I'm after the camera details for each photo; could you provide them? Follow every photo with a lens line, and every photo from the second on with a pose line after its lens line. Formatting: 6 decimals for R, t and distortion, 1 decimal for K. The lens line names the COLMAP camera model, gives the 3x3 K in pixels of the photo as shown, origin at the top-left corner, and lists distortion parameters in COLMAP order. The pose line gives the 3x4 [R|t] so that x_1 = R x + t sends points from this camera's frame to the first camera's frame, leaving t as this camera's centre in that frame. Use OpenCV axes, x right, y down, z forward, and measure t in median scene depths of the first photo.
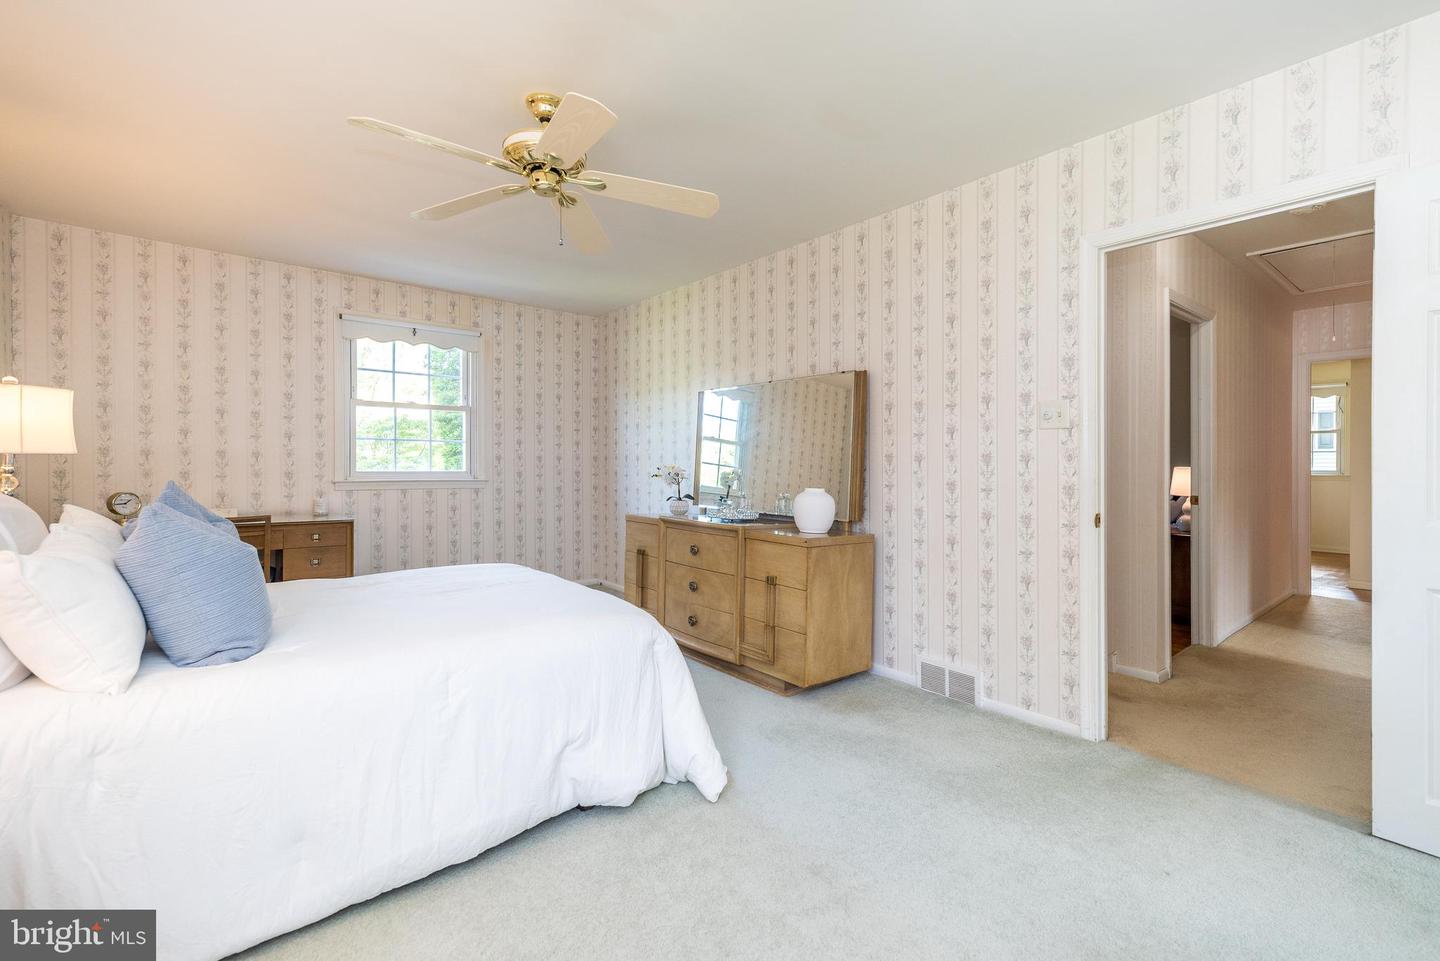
lens RADIAL K [[633.3, 0, 720.9], [0, 633.3, 471.3], [0, 0, 1]] dist [0.014345, 0.000141]
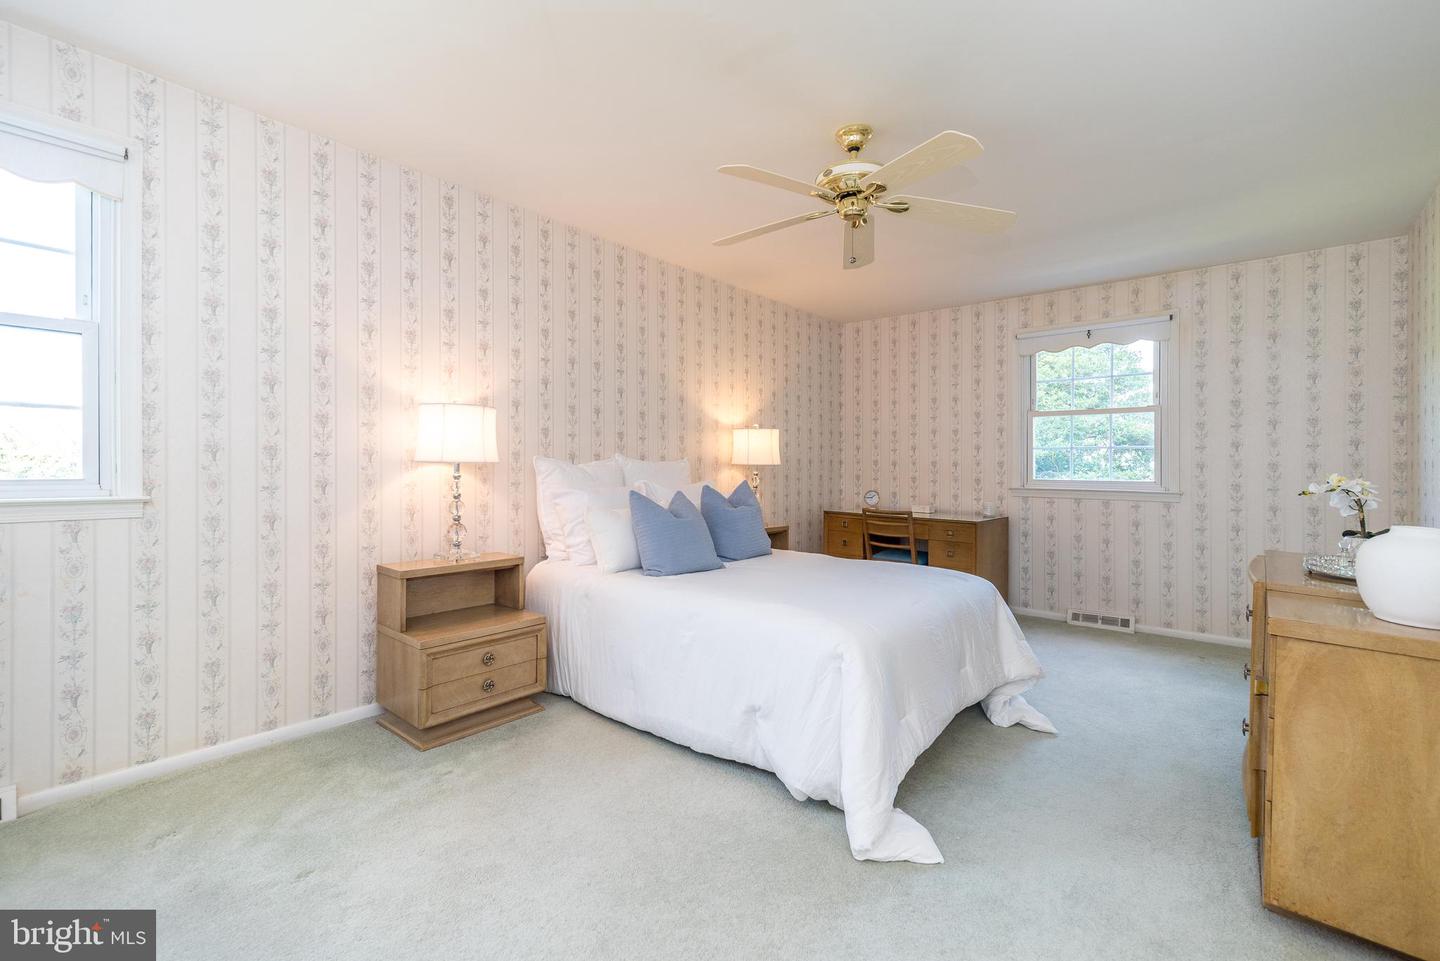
lens RADIAL K [[633.3, 0, 720.9], [0, 633.3, 471.3], [0, 0, 1]] dist [0.014345, 0.000141]
pose [[0.181098, -0.000091, -0.983465, 0.371513], [-0.019963, 0.999794, -0.003768, 0.001281], [0.983263, 0.020316, 0.181058, 0.300456]]
